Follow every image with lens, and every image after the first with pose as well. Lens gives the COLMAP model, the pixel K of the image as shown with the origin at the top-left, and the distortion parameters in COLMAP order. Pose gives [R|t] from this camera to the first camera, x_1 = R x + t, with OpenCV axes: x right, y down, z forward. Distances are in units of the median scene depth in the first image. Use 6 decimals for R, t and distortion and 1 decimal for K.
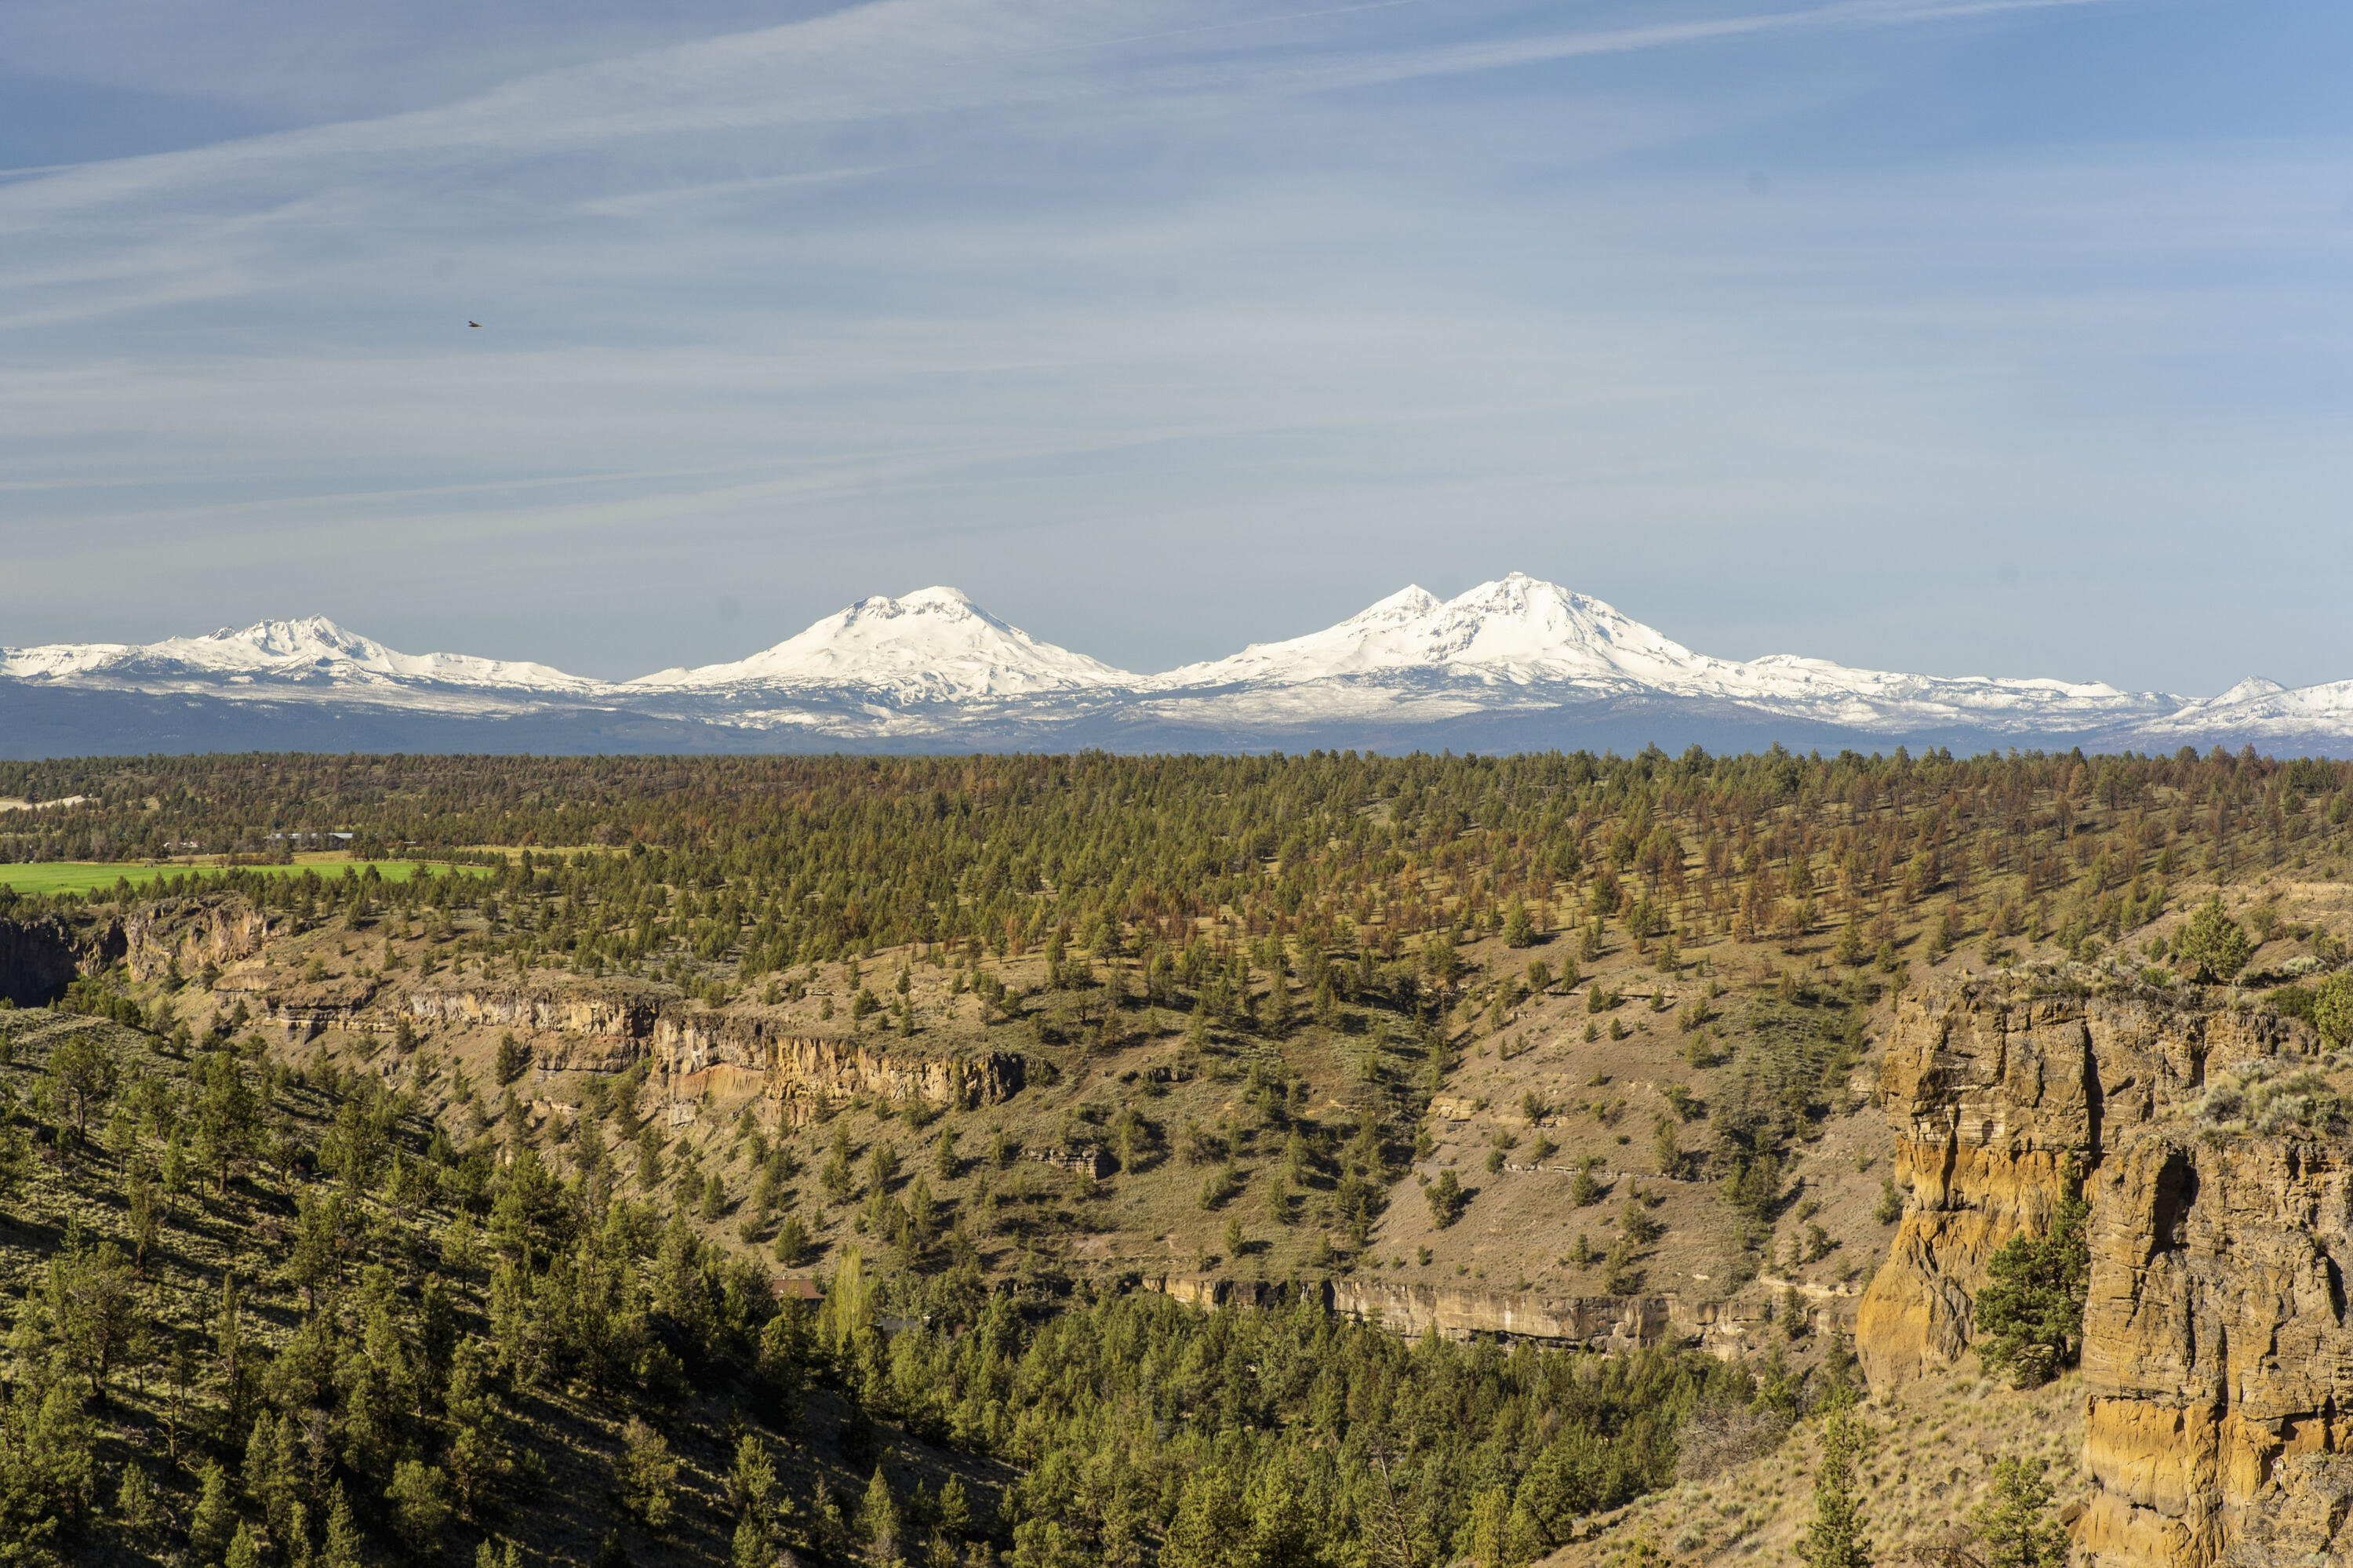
lens RADIAL K [[5589.9, 0, 1162.9], [0, 5589.9, 787.4], [0, 0, 1]] dist [-0.185027, 0.000000]
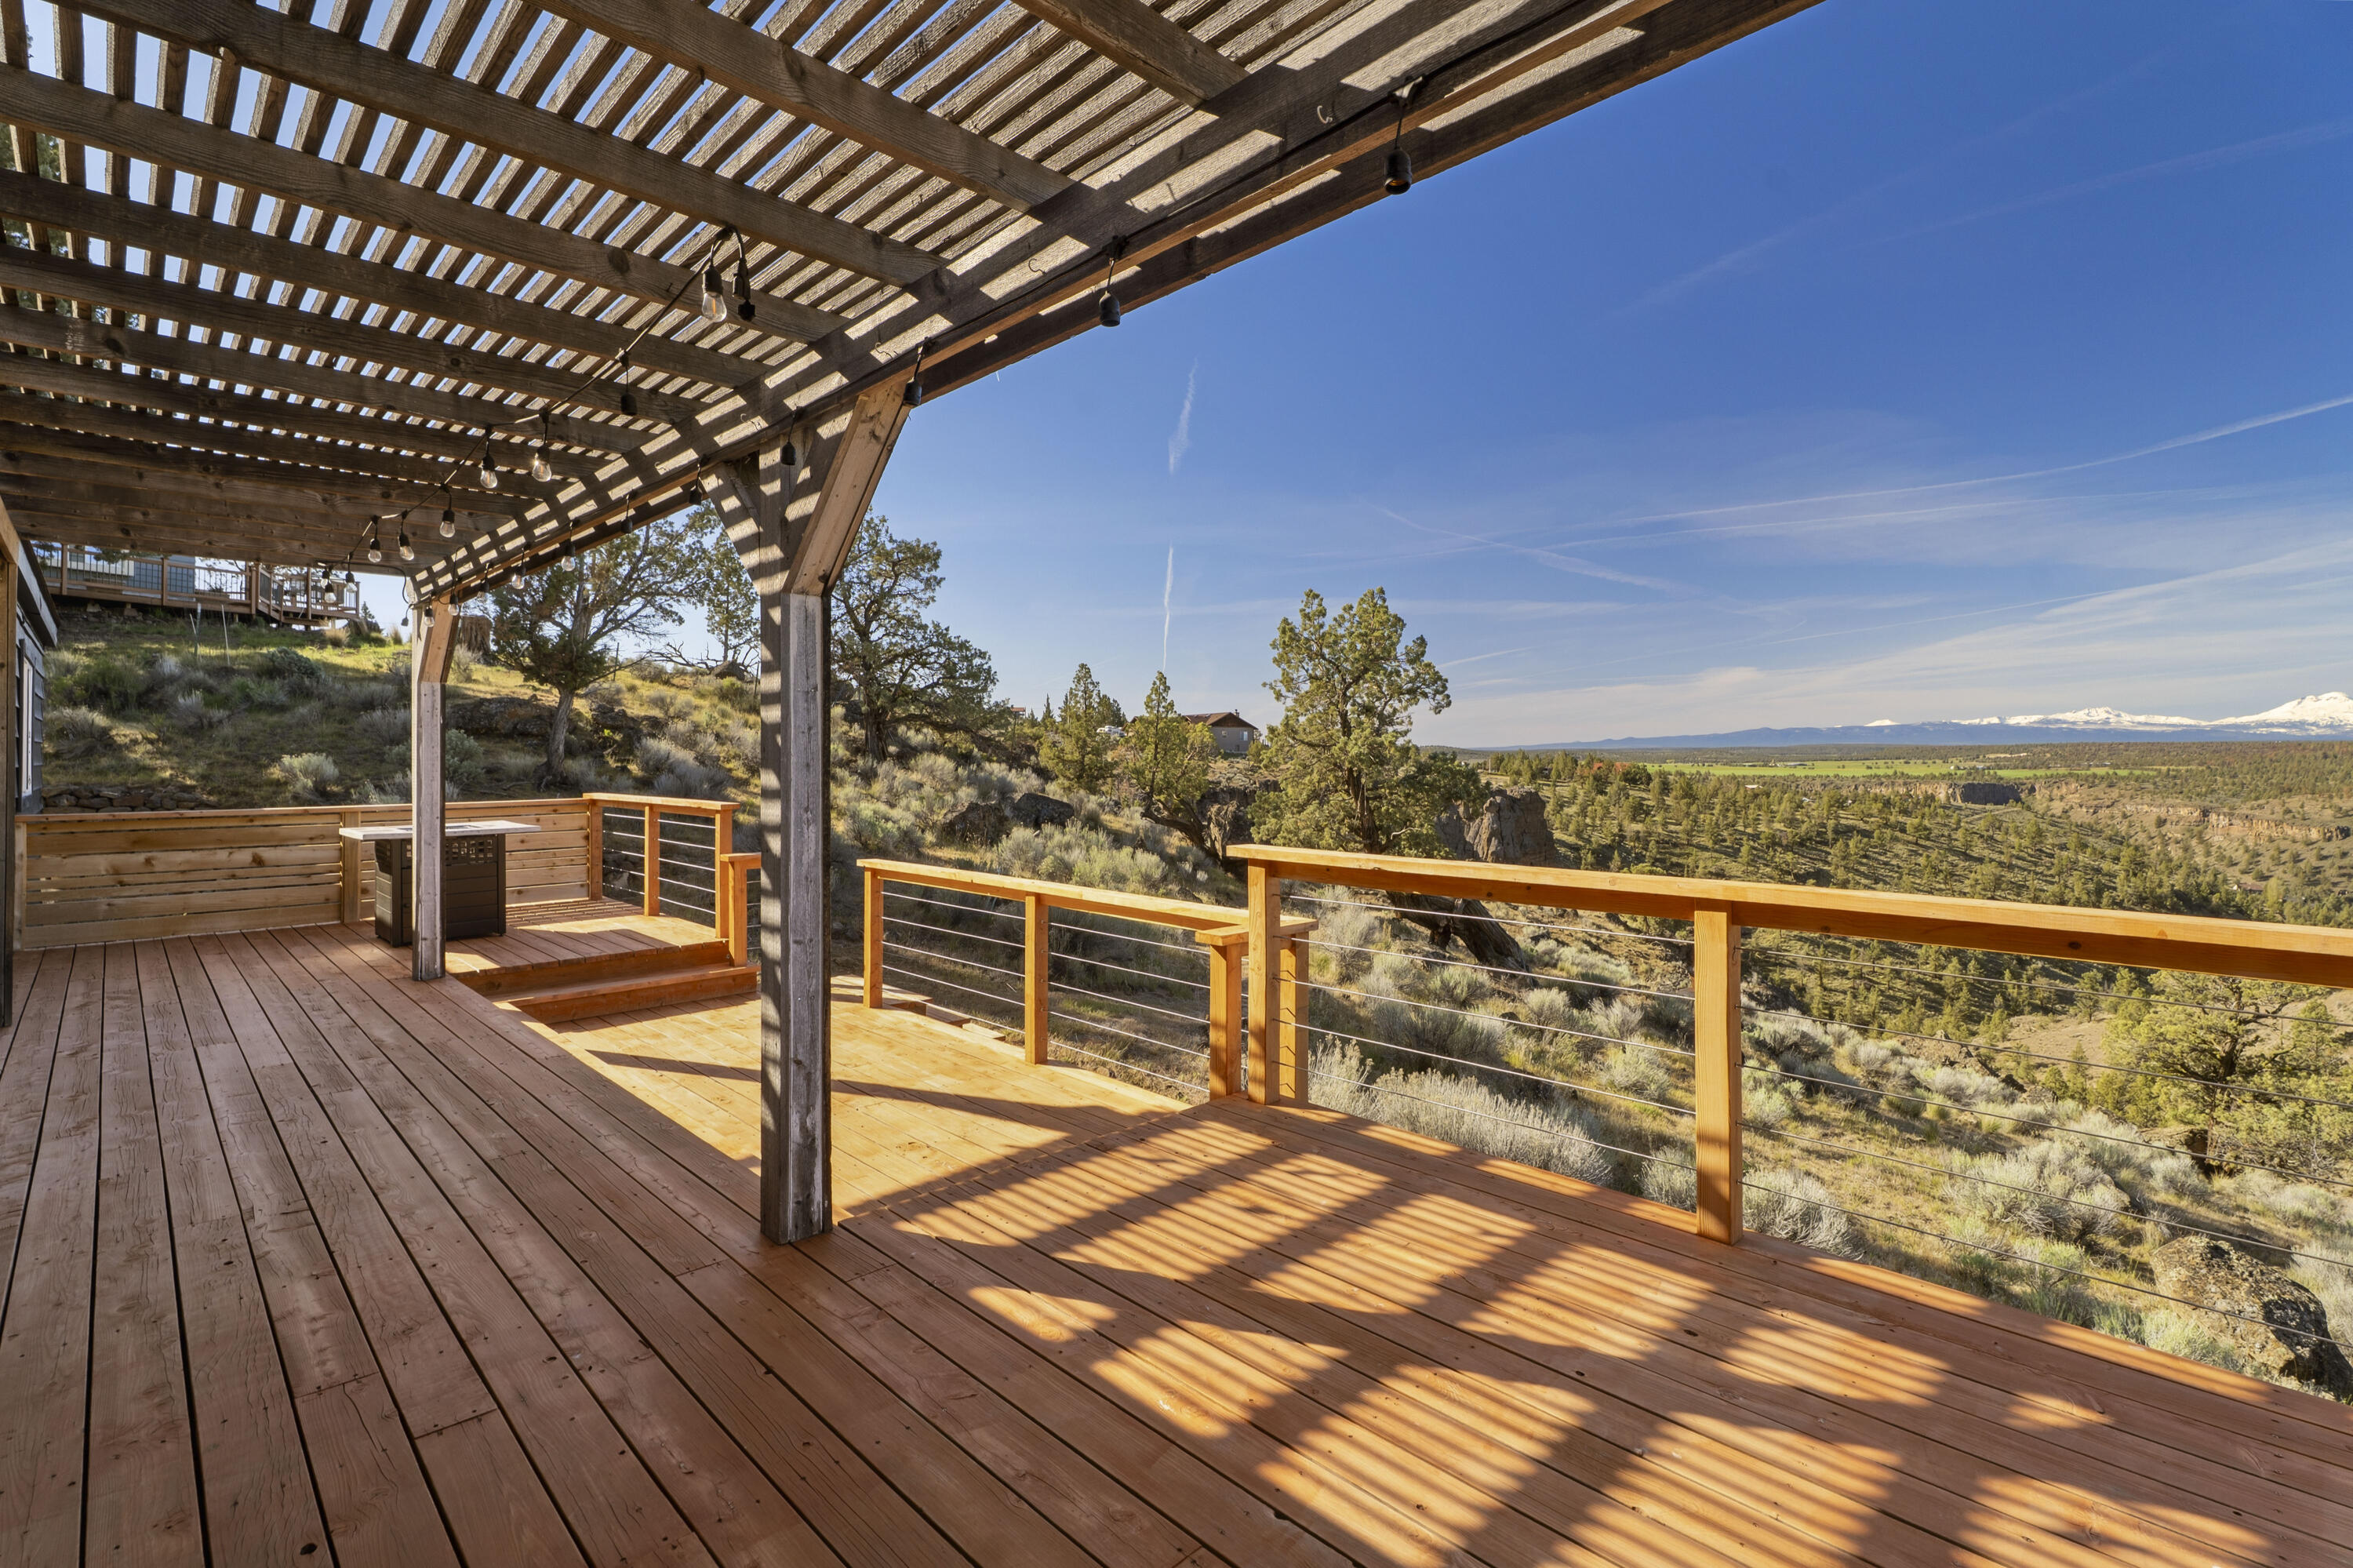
lens RADIAL K [[1068.8, 0, 1163.5], [0, 1068.8, 738.6], [0, 0, 1]] dist [-0.002261, -0.002125]
pose [[0.640891, -0.014685, -0.767491, 0.010829], [0.004867, 0.999875, -0.015067, -0.001786], [0.767616, 0.005921, 0.640882, -0.013402]]
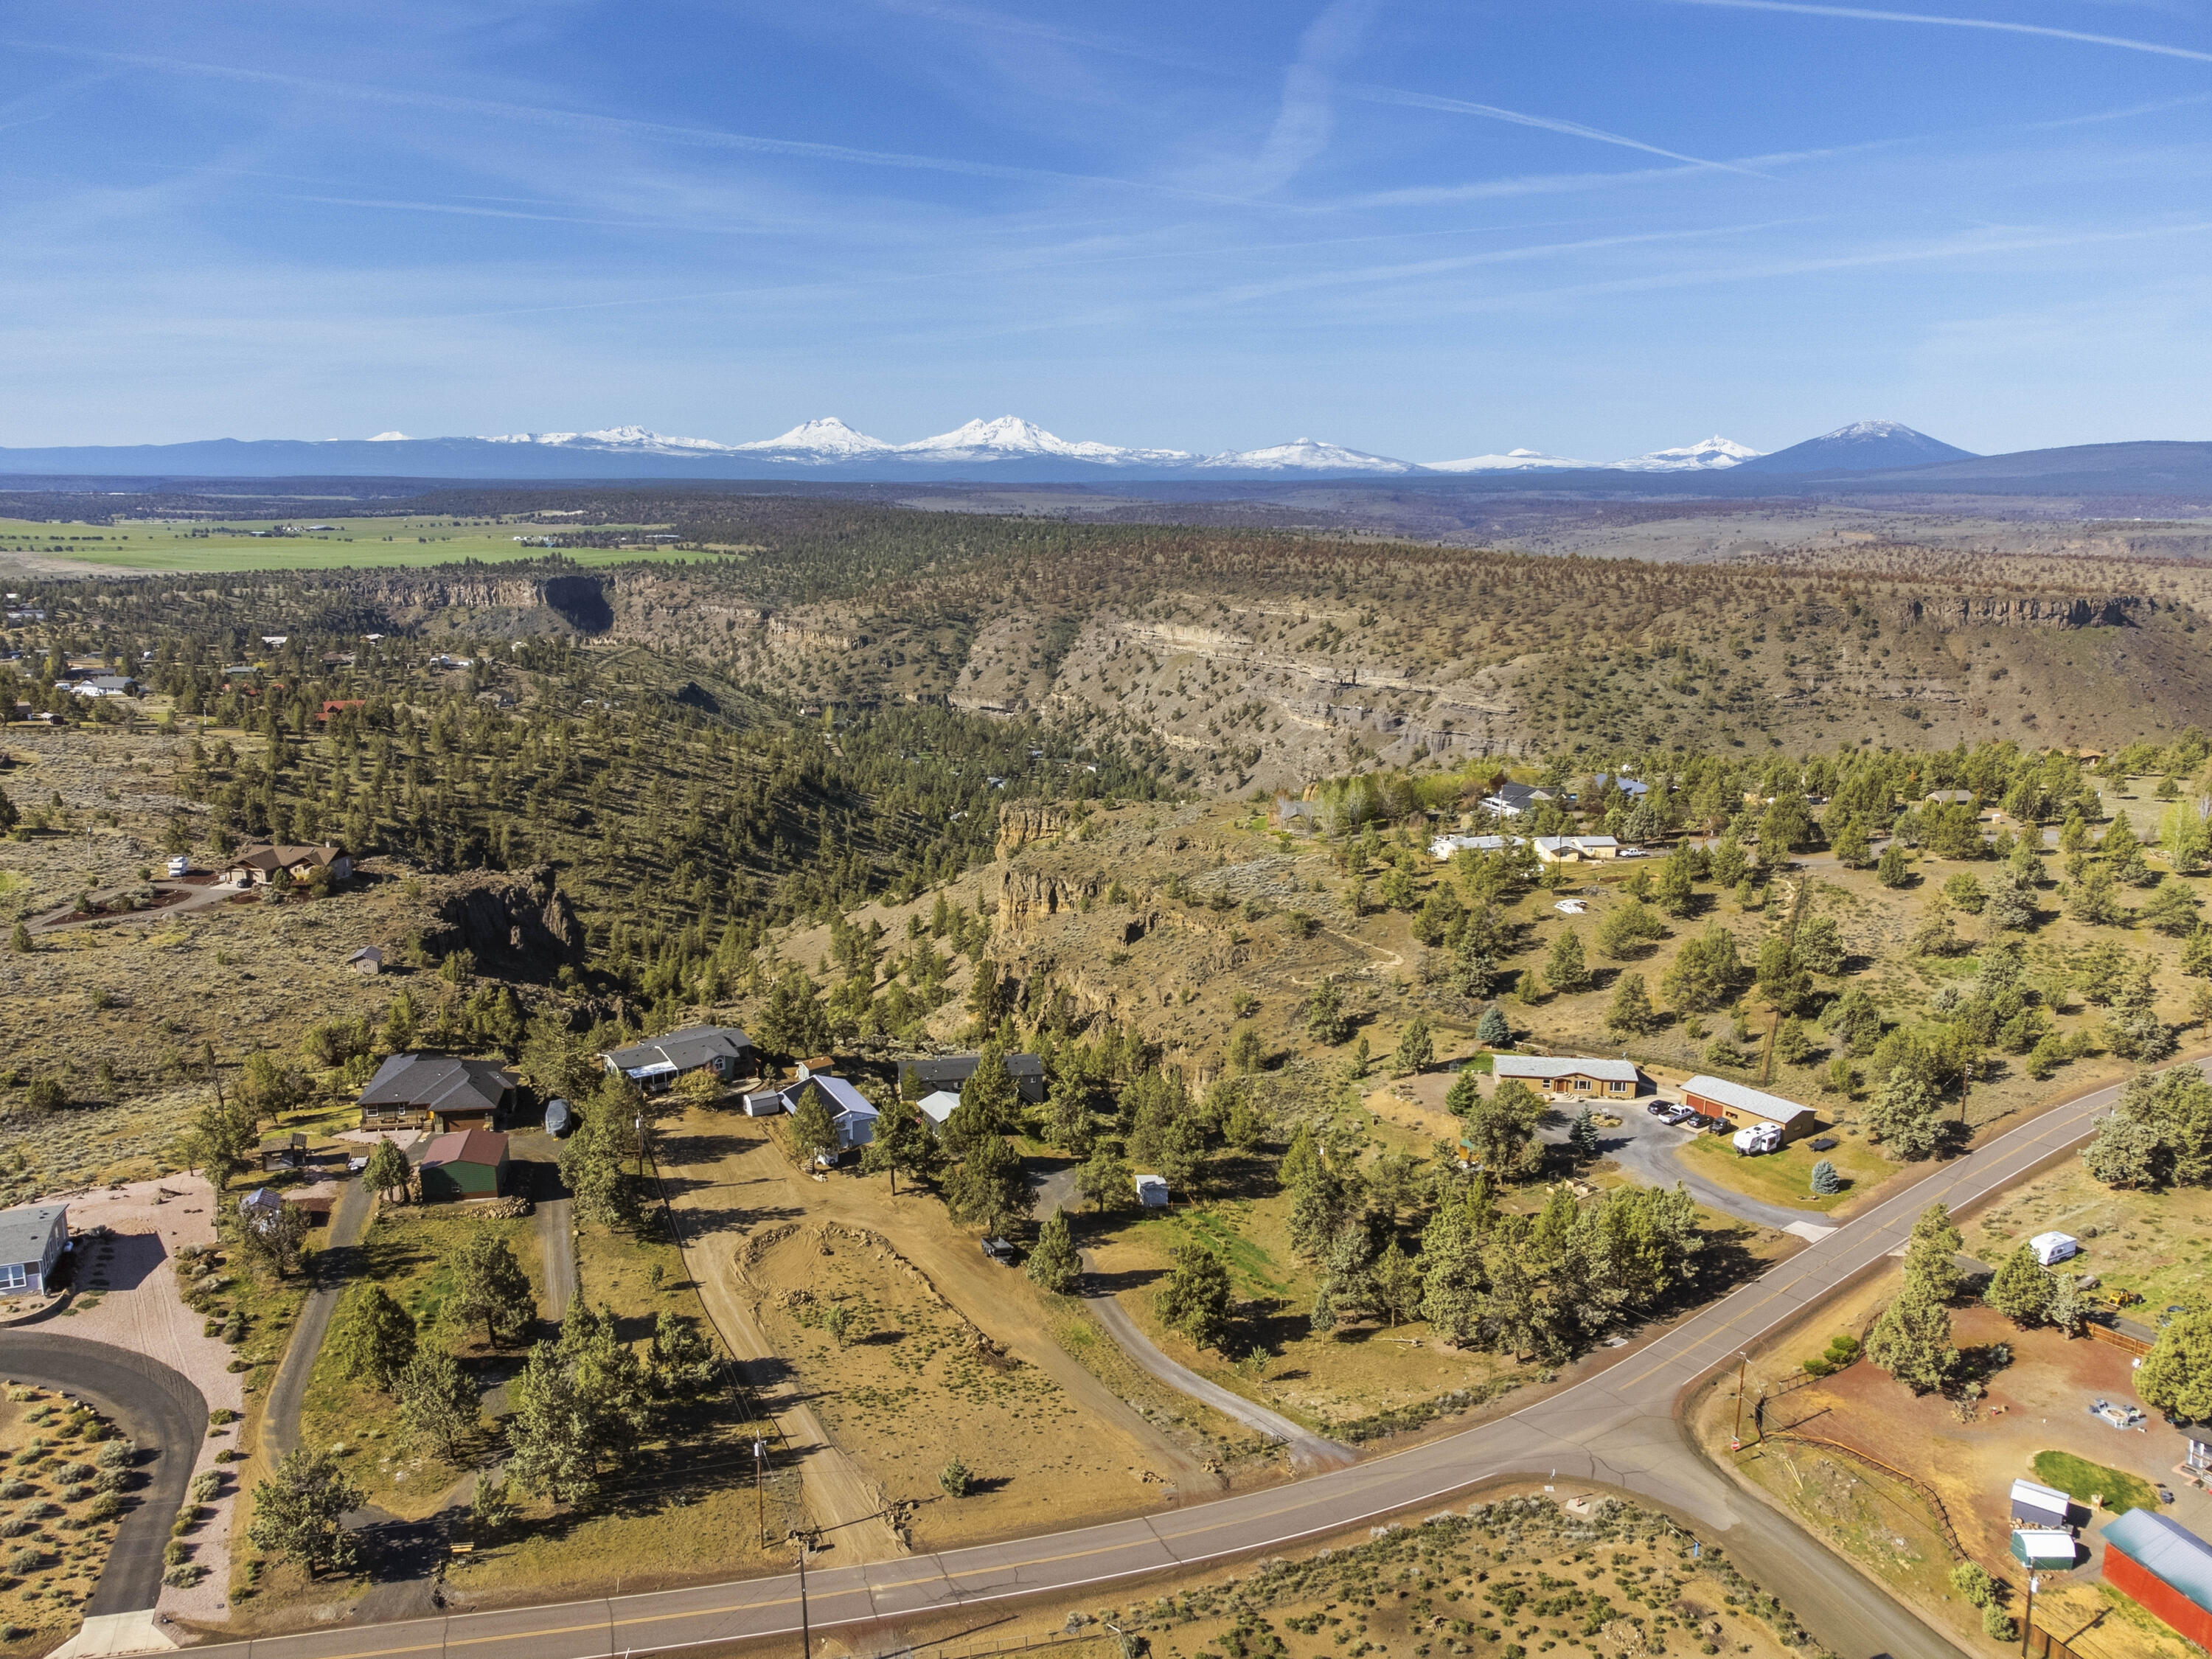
lens RADIAL K [[1627.7, 0, 1098.2], [0, 1627.7, 848.3], [0, 0, 1]] dist [0.047035, -0.047641]
pose [[0.993250, -0.019315, 0.114376, 0.002519], [-0.006357, 0.975493, 0.219940, -0.060211], [-0.115821, -0.219183, 0.968785, -0.171727]]
